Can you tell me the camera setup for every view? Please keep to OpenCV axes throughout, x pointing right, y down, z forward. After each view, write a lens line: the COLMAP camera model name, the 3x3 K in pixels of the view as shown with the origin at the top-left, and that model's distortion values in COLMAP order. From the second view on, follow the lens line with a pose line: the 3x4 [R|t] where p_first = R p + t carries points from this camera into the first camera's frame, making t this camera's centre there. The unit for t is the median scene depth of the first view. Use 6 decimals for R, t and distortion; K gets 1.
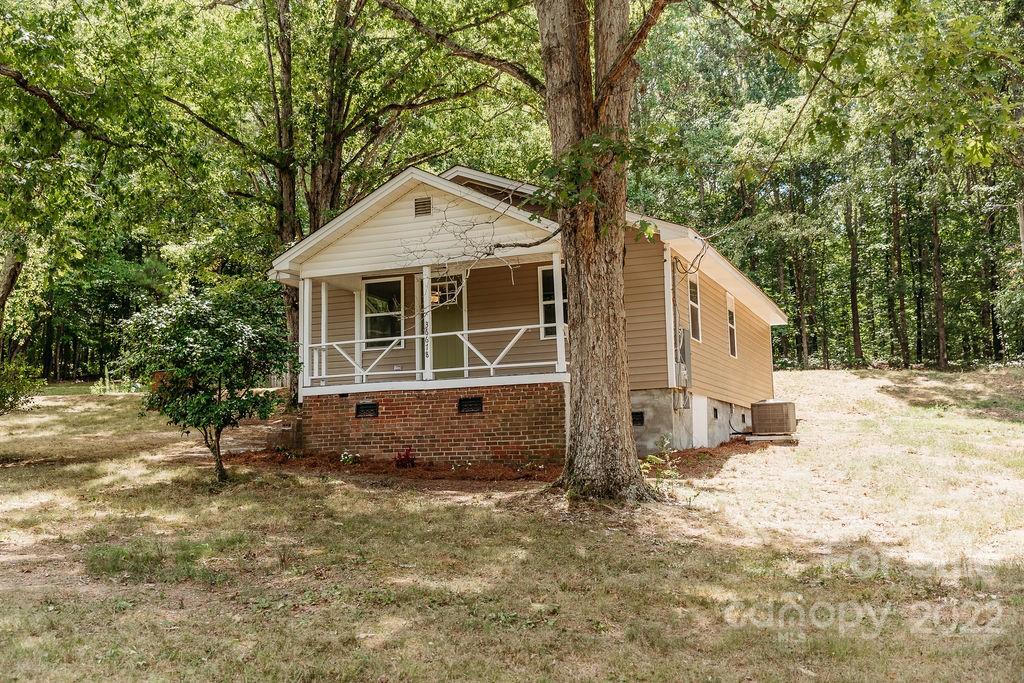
lens RADIAL K [[1059.3, 0, 512.0], [0, 1059.3, 340.8], [0, 0, 1]] dist [0.008854, 0.000000]
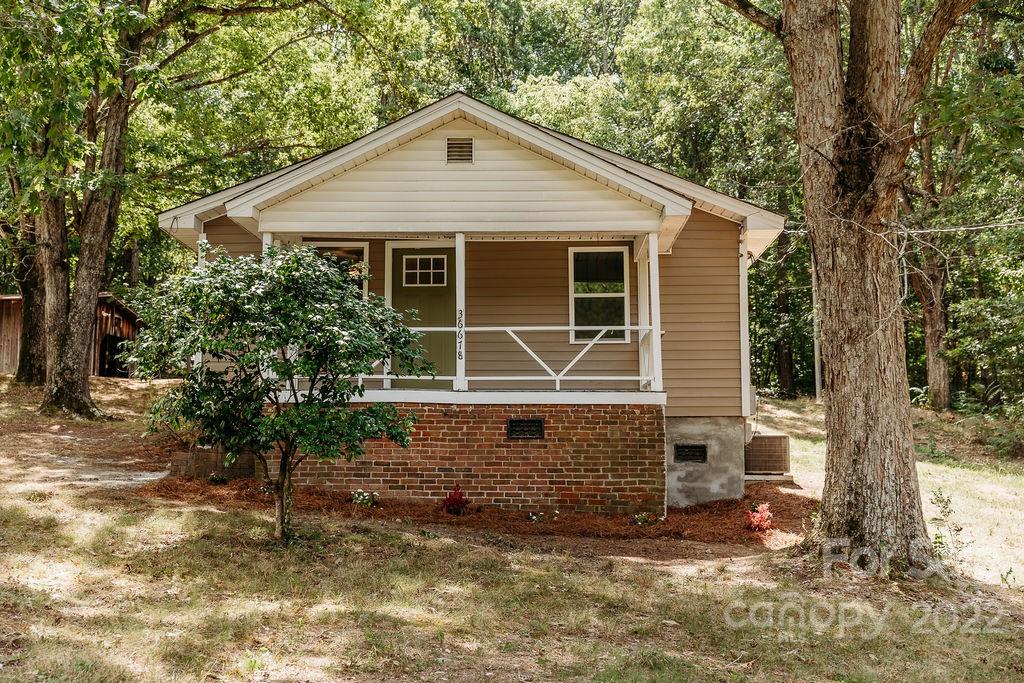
lens RADIAL K [[1211.0, 0, 511.9], [0, 1211.0, 341.9], [0, 0, 1]] dist [-0.003873, 0.000000]
pose [[0.933856, 0.067205, 0.351279, -0.342943], [-0.068535, 0.997611, -0.008662, 0.008696], [-0.351022, -0.015986, 0.936231, 0.219625]]
